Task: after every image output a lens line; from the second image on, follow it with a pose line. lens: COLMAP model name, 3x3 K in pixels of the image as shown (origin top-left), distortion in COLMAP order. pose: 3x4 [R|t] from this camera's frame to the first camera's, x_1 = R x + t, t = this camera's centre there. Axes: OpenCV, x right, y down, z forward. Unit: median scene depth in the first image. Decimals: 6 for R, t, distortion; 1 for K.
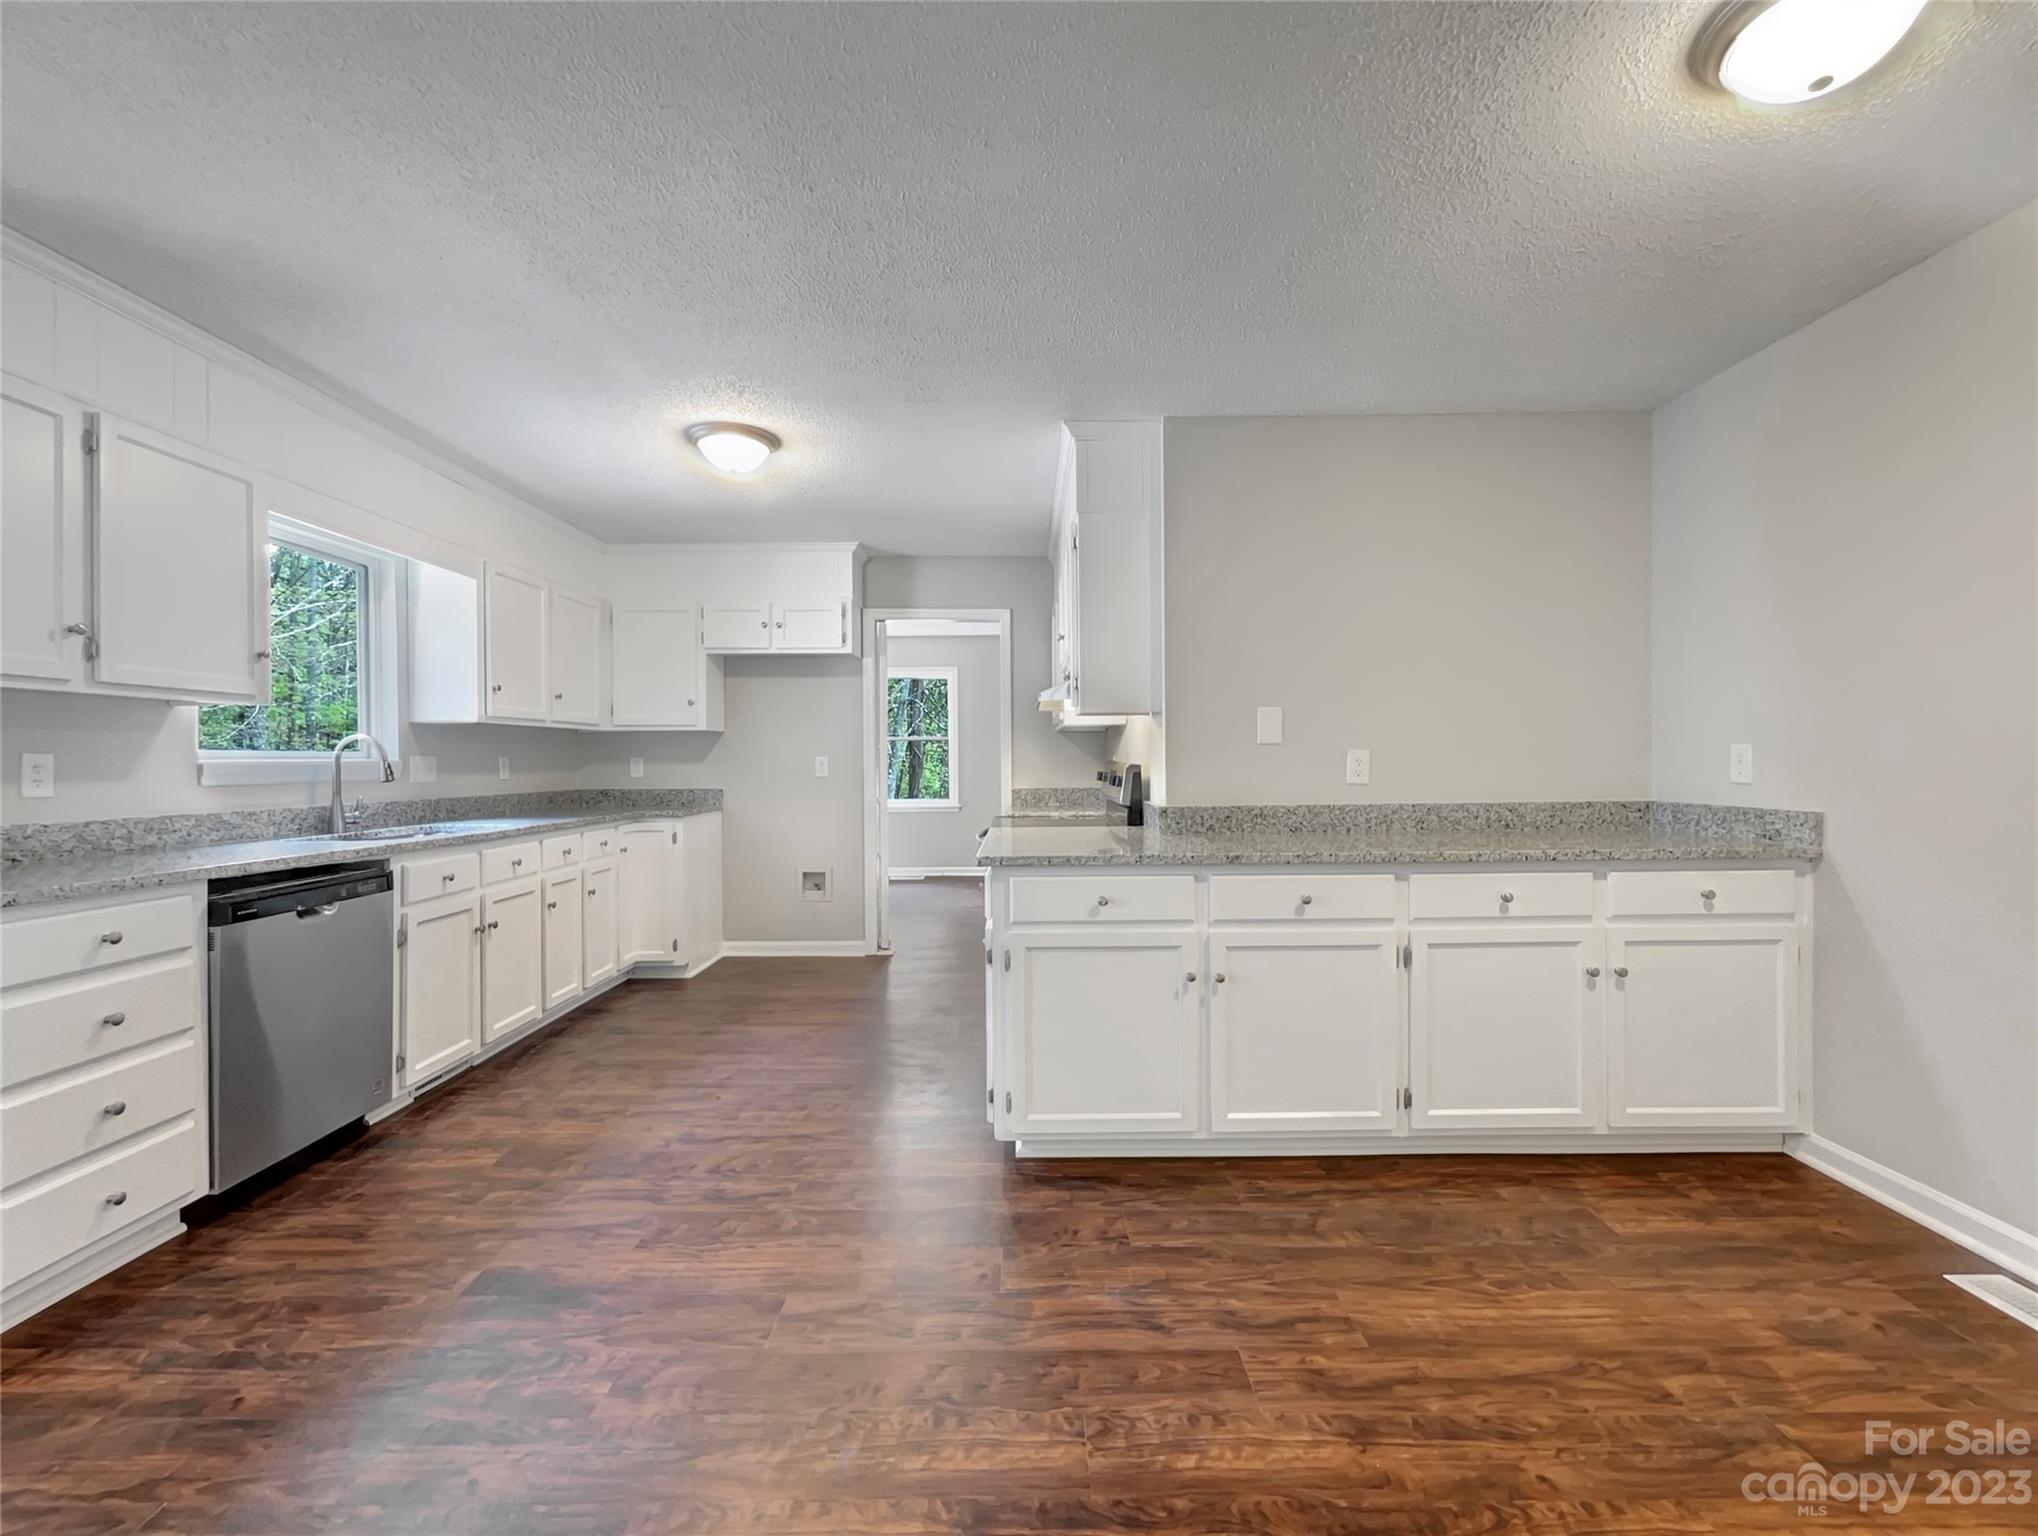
lens RADIAL K [[823.5, 0, 1018.6], [0, 823.5, 766.3], [0, 0, 1]] dist [-0.020308, -0.001735]
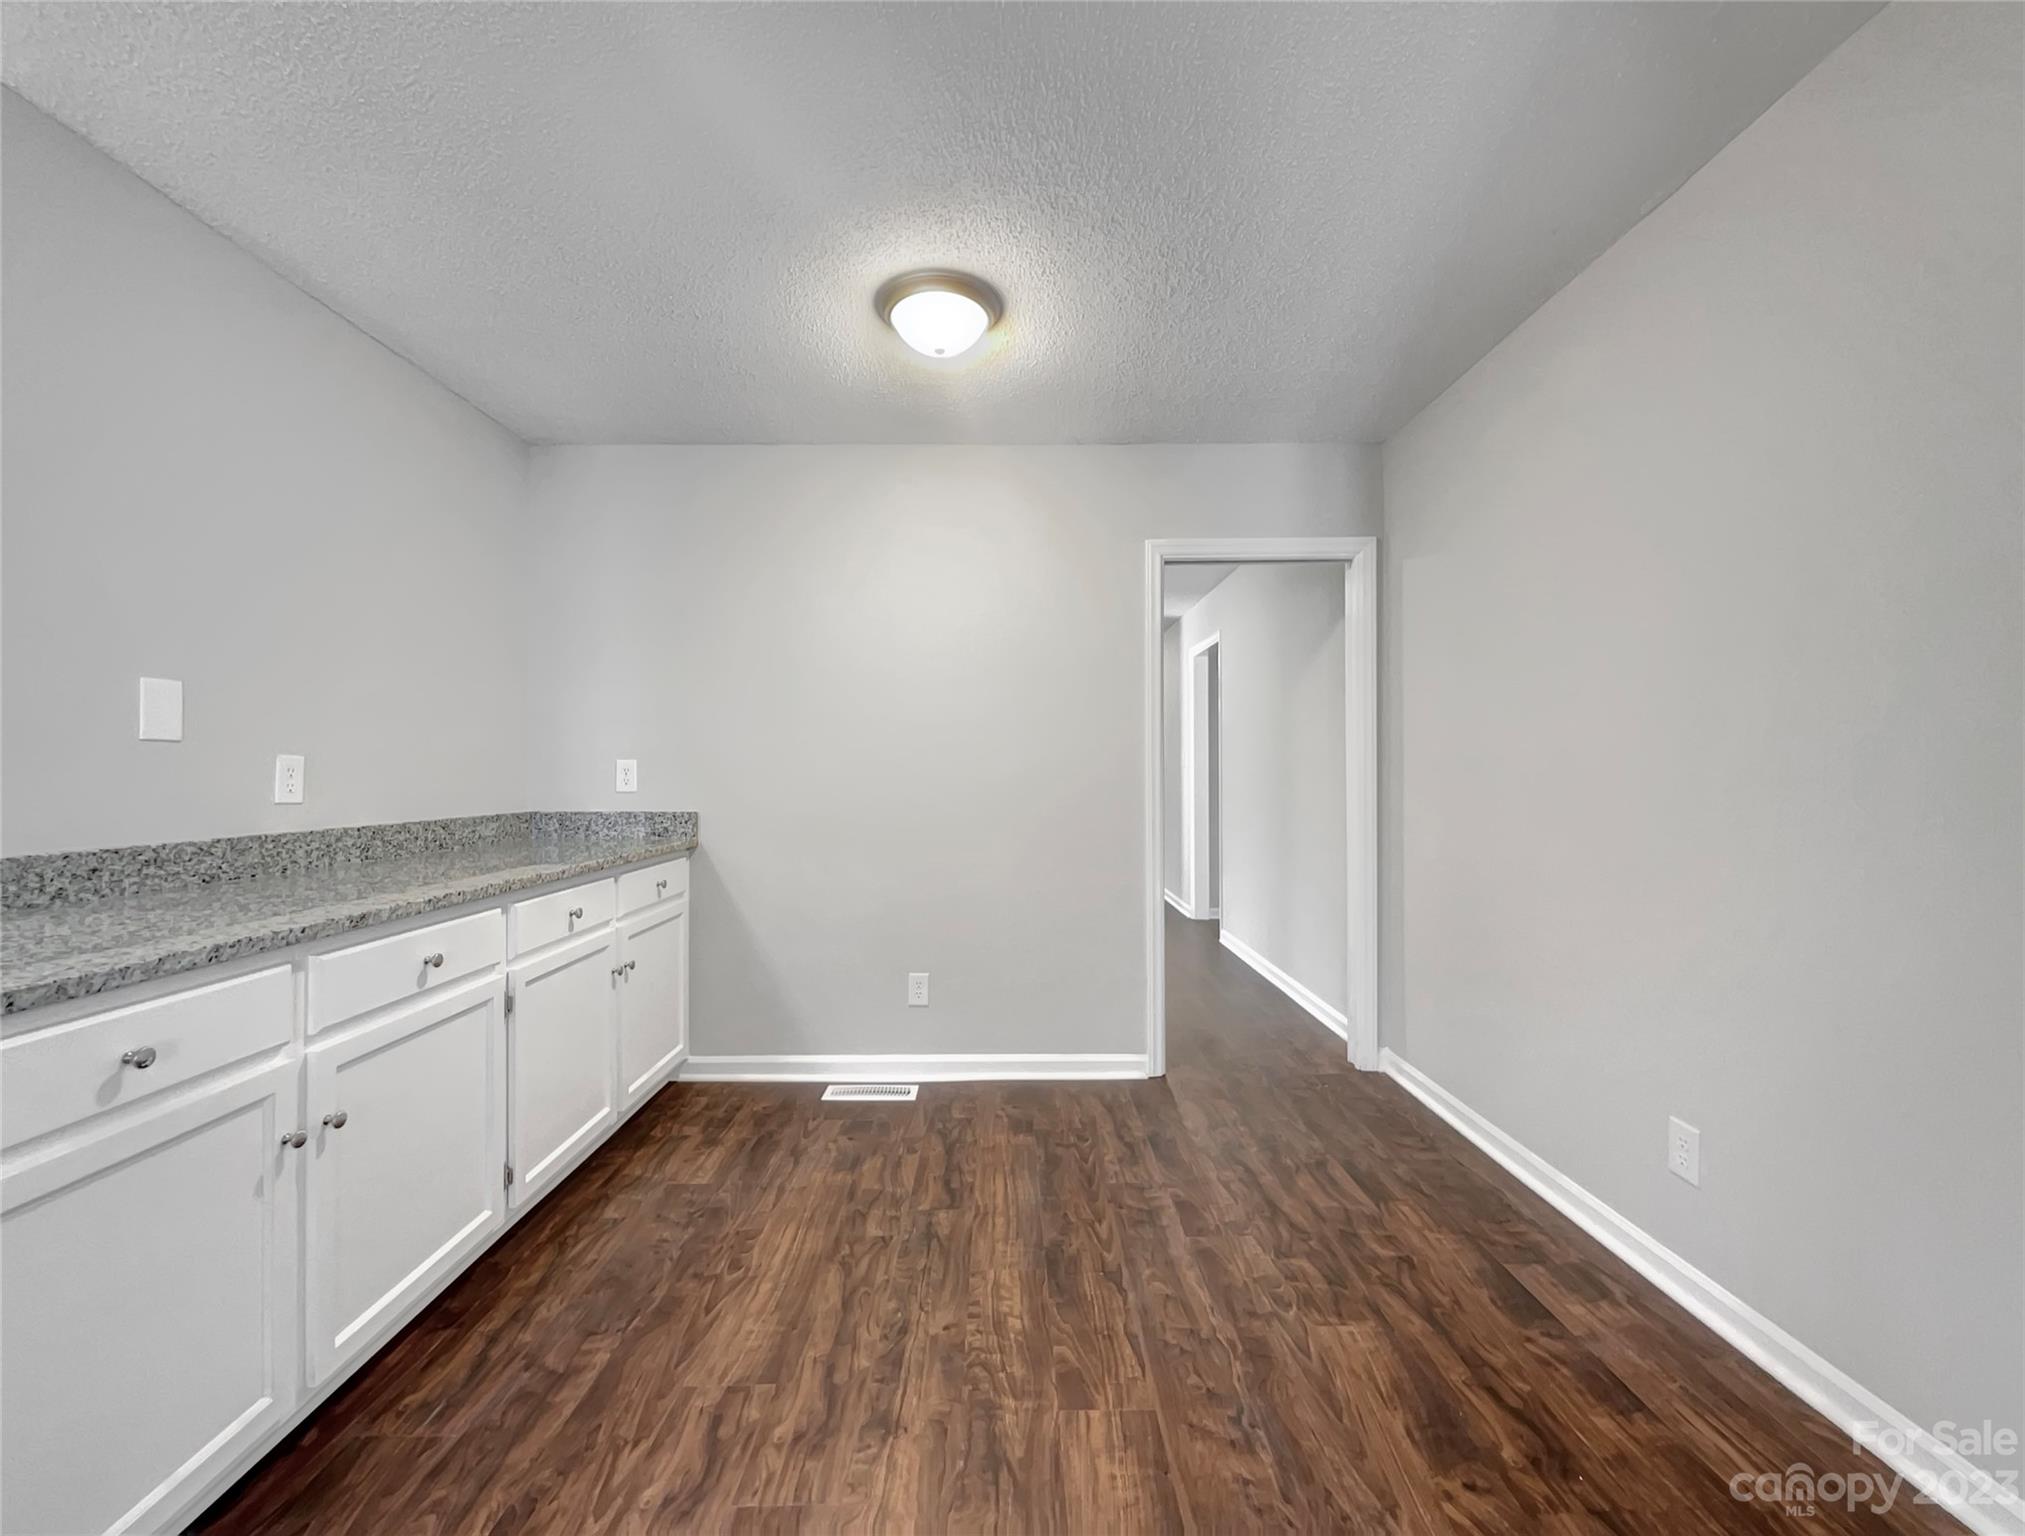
lens RADIAL K [[808.9, 0, 1009.4], [0, 808.9, 766.3], [0, 0, 1]] dist [-0.019499, 0.000034]
pose [[-0.019811, 0.017399, 0.999652, -0.383601], [0.009996, 0.999802, -0.017204, 0.011088], [-0.999754, 0.009652, -0.019981, 0.551253]]
